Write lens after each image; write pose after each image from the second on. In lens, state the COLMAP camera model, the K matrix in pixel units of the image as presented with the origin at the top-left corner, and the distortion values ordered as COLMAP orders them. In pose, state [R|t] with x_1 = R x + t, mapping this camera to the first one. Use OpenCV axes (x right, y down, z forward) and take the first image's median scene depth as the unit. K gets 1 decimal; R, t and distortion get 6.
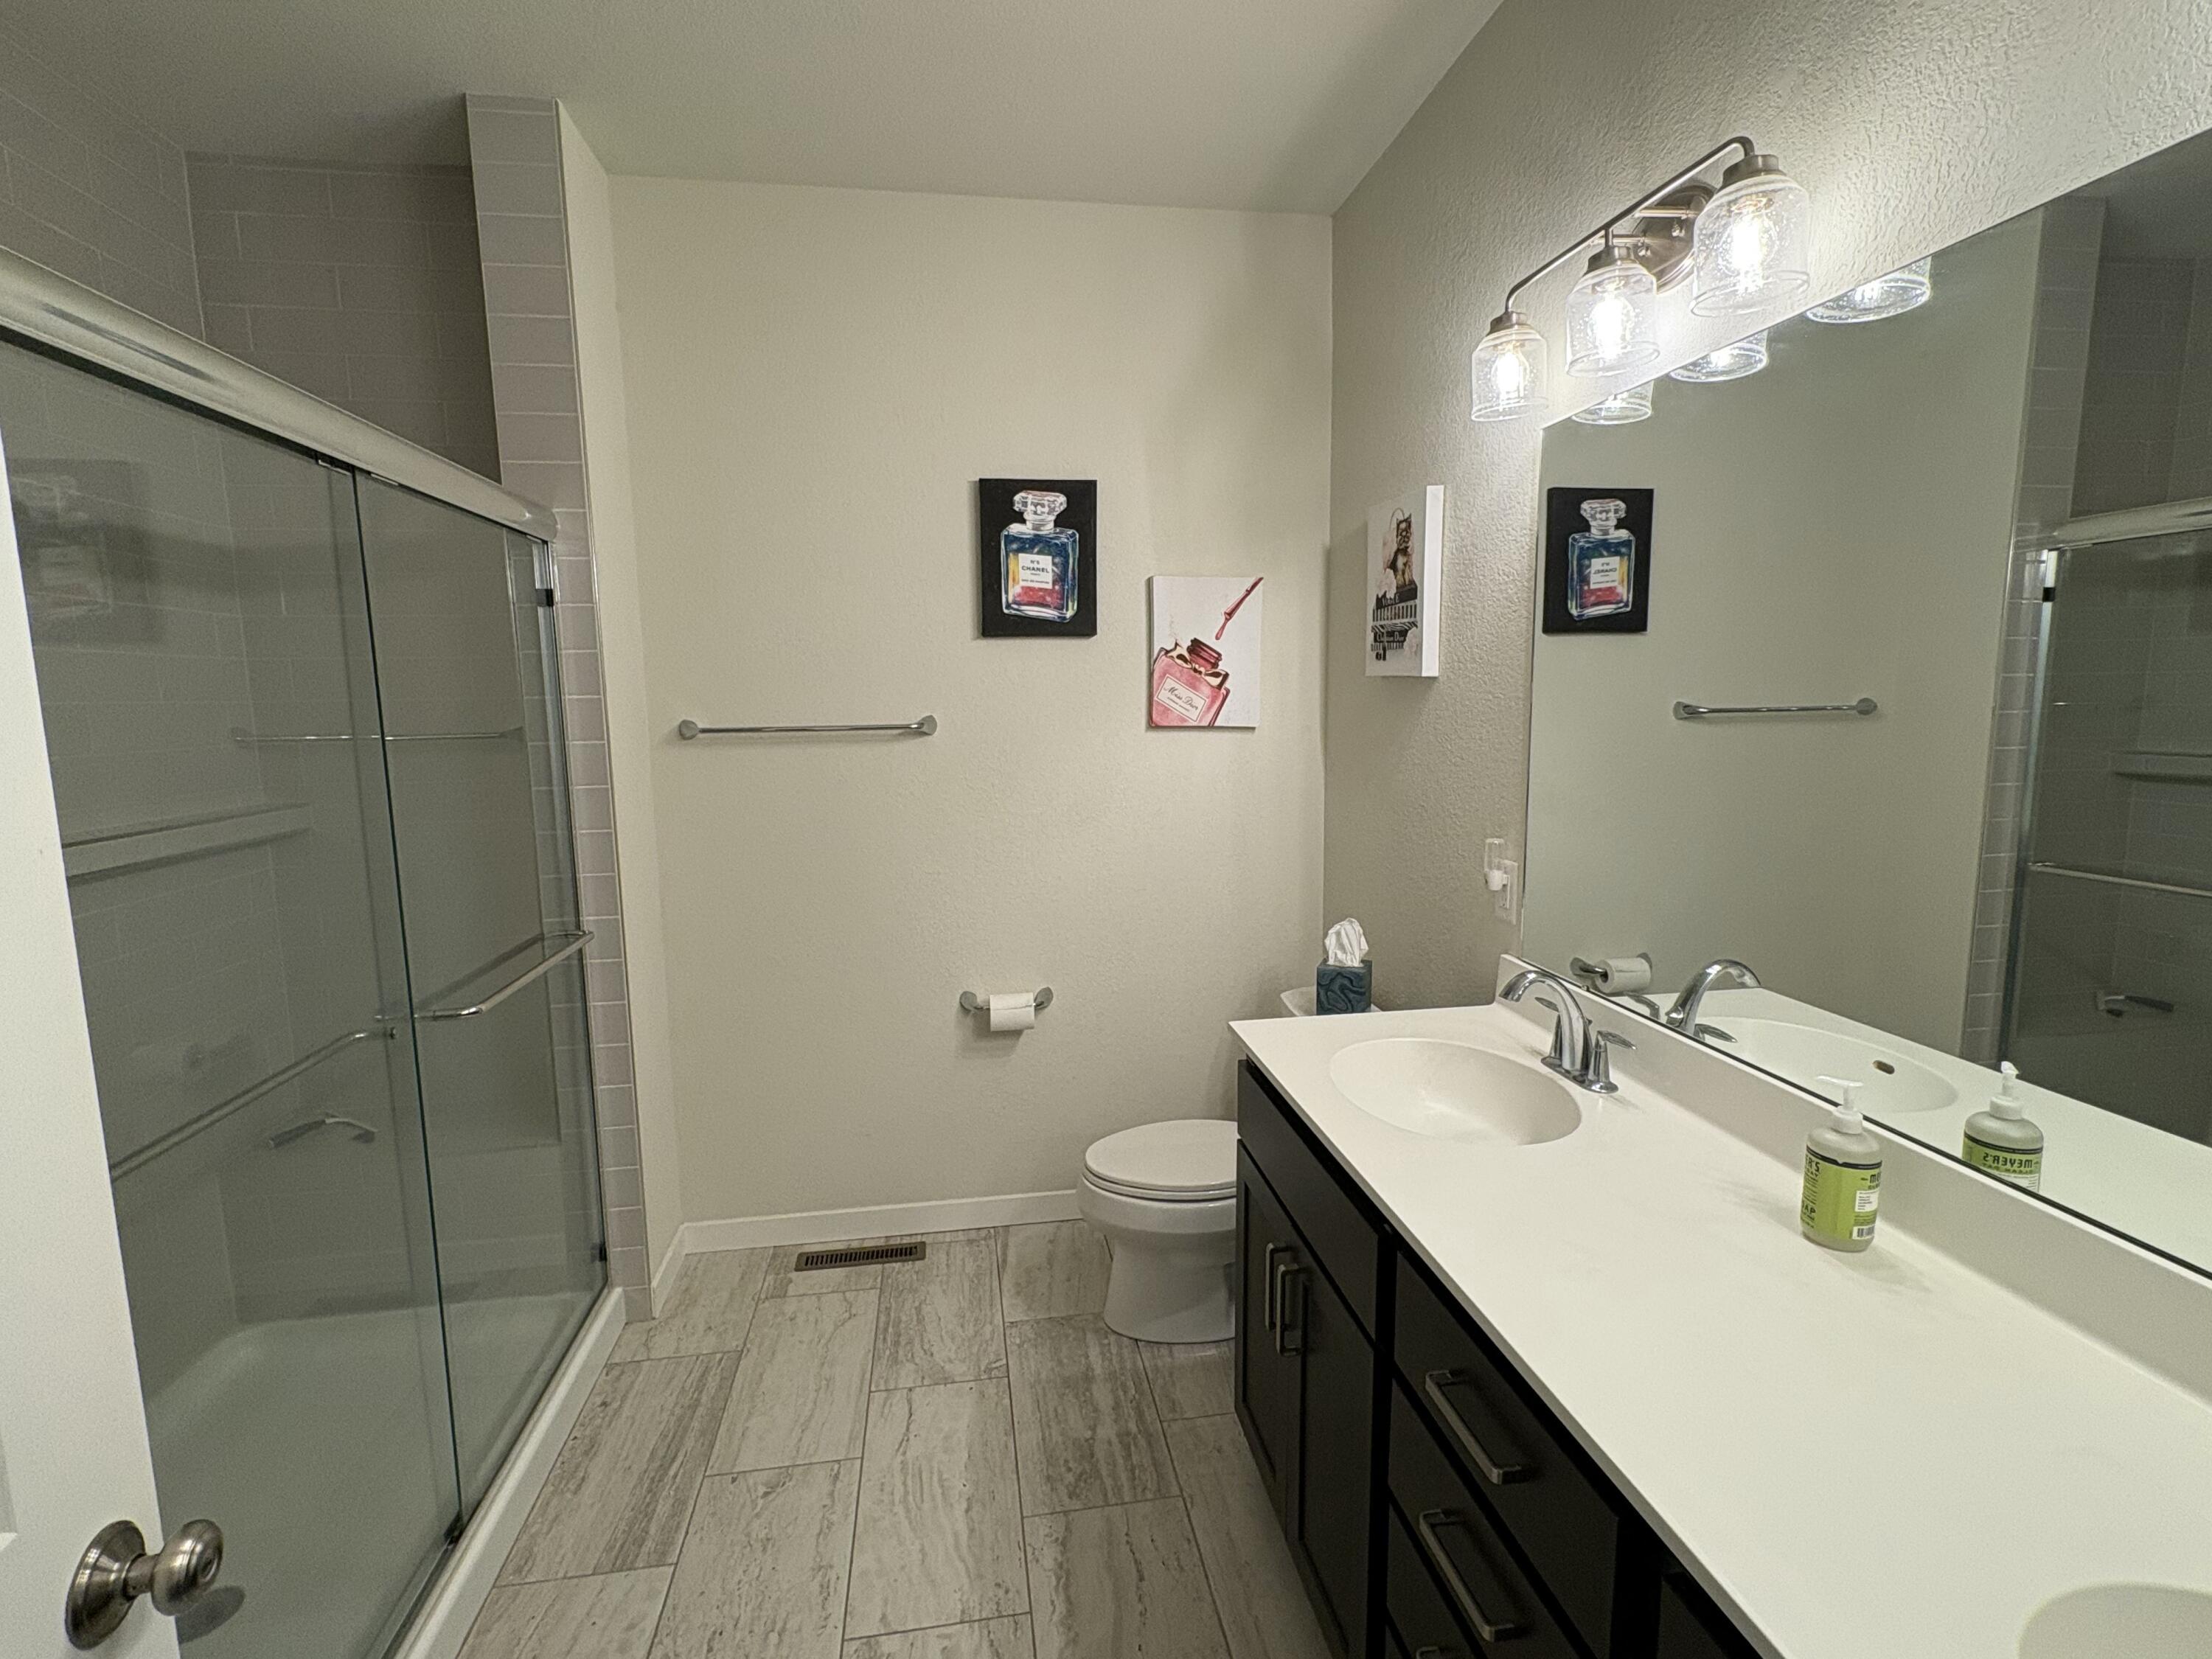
lens RADIAL K [[1030.1, 0, 1104.1], [0, 1030.1, 821.0], [0, 0, 1]] dist [0.000481, -0.001963]
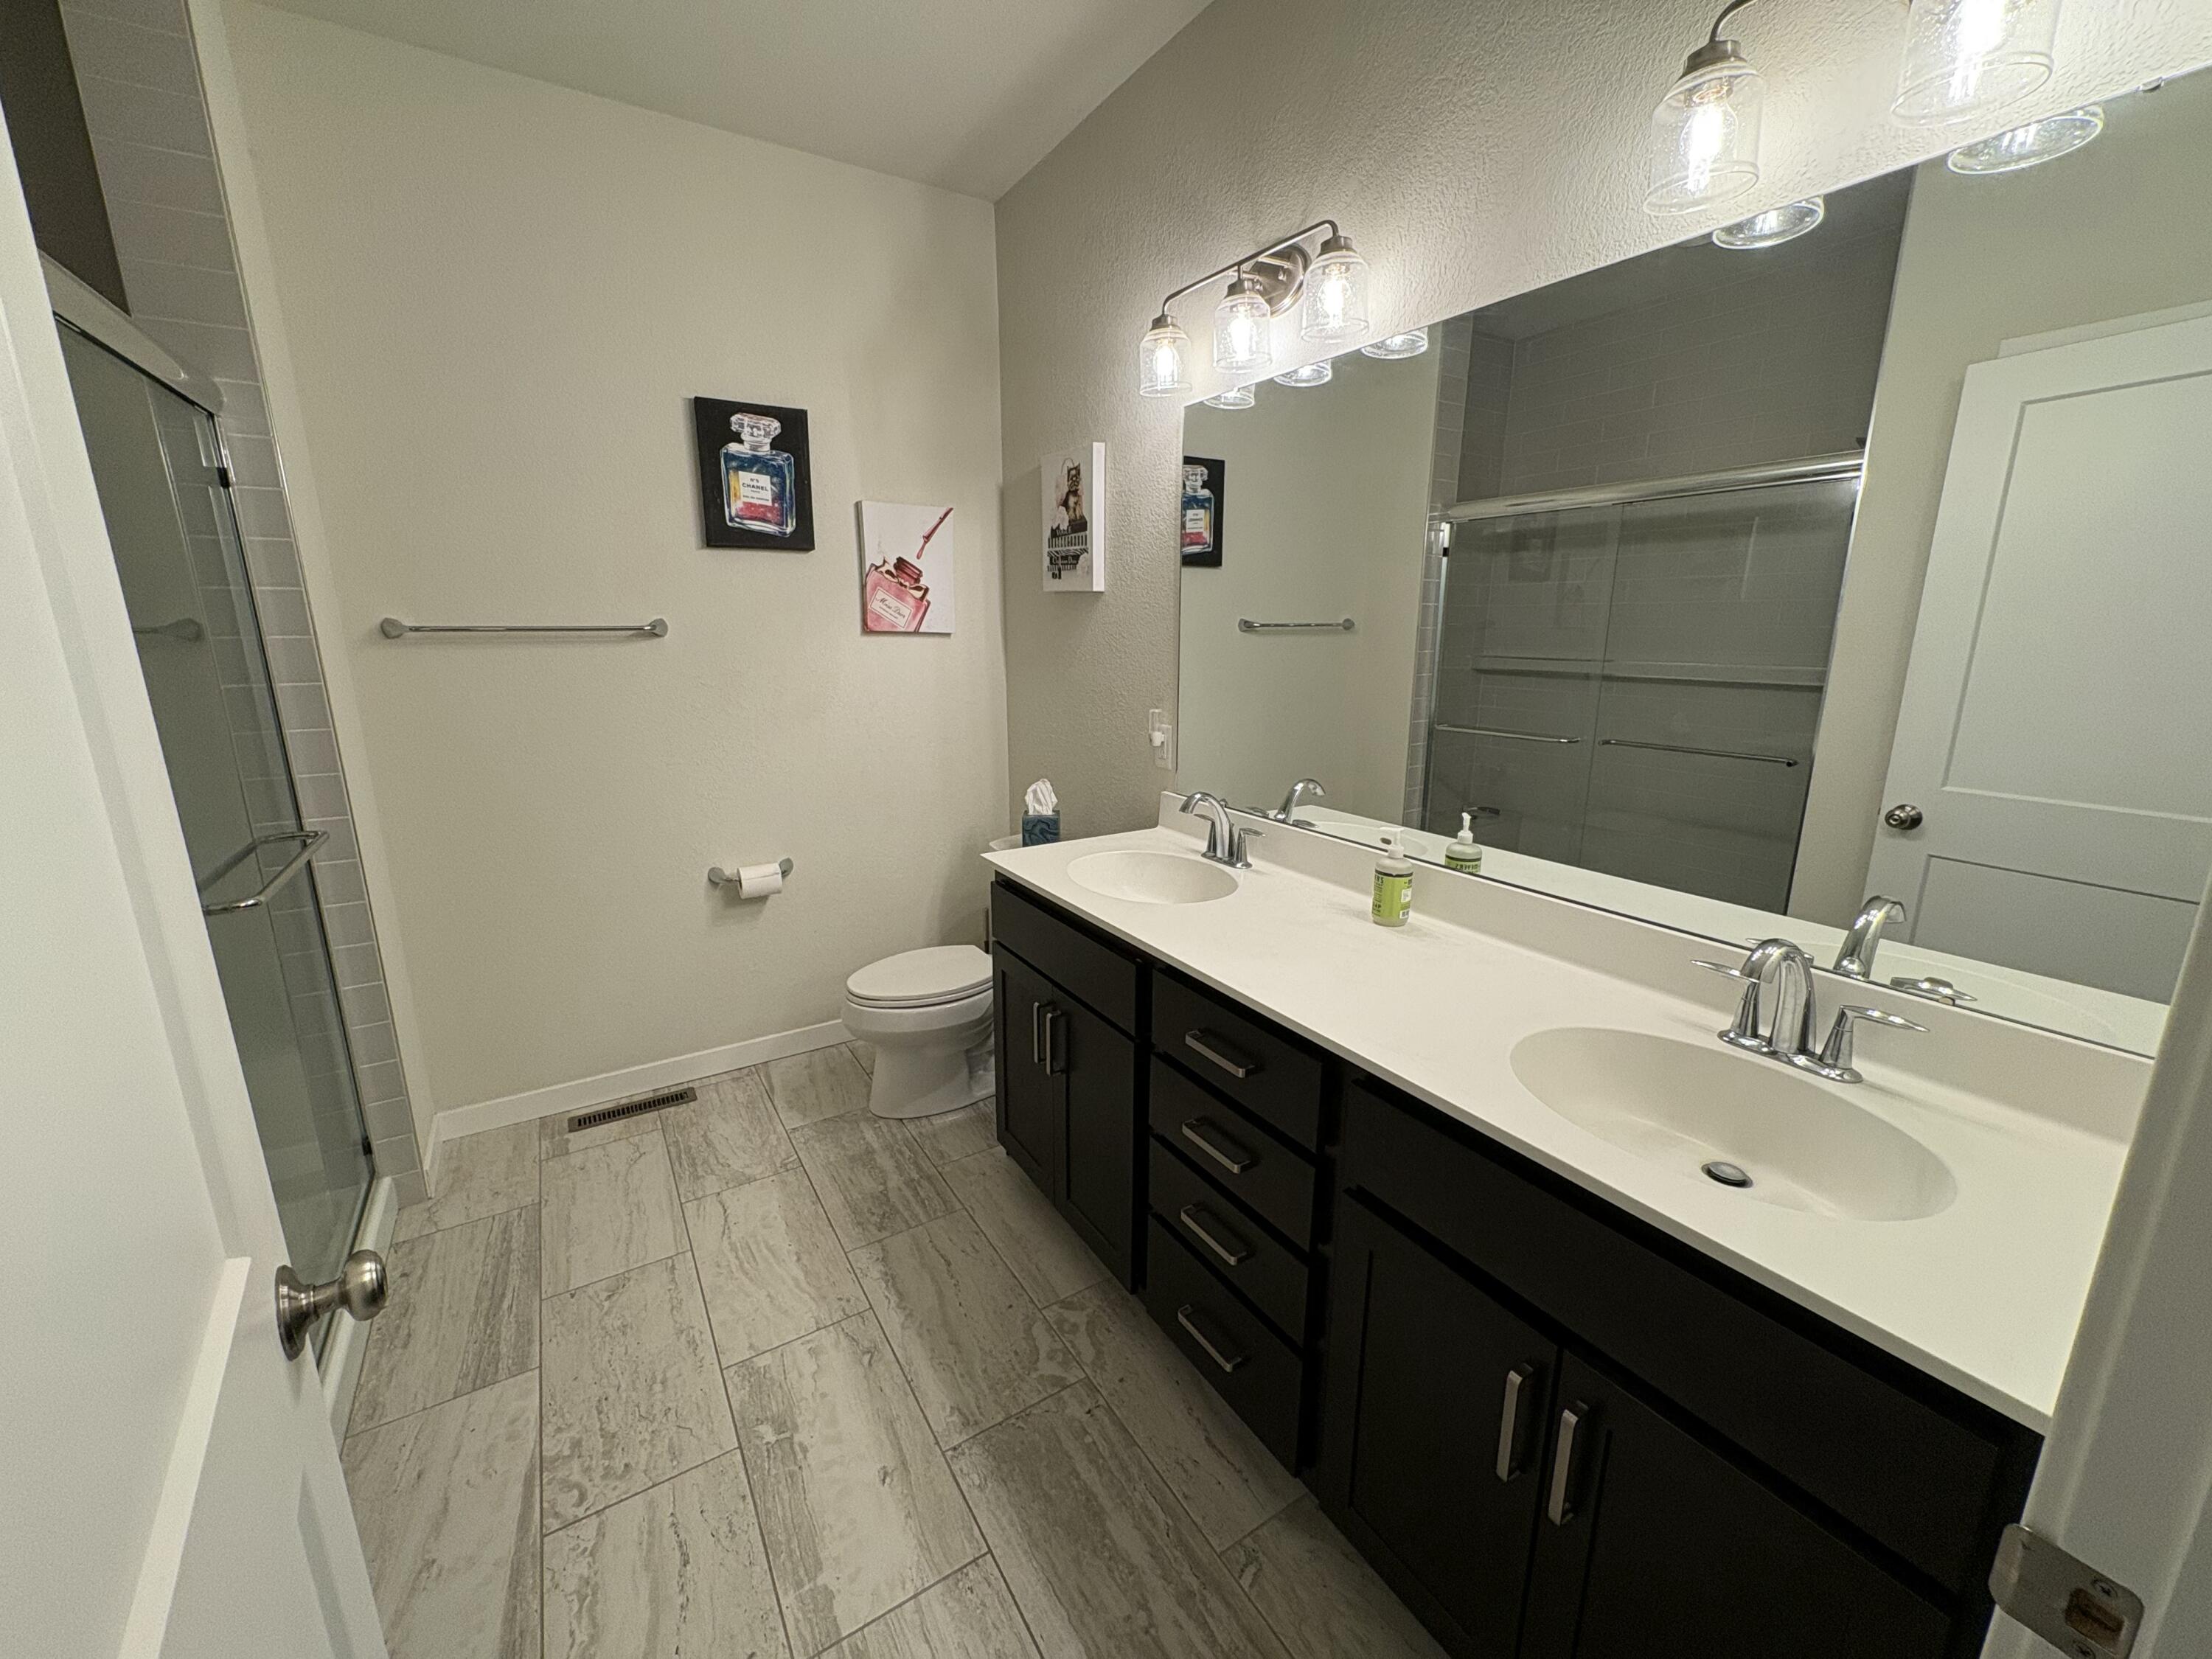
lens RADIAL K [[882.3, 0, 1108.5], [0, 882.3, 819.6], [0, 0, 1]] dist [0.000586, -0.000201]
pose [[0.916206, -0.073932, 0.393828, -0.137596], [0.035903, 0.994025, 0.103080, 0.034592], [-0.399096, -0.080303, 0.913386, -0.066932]]
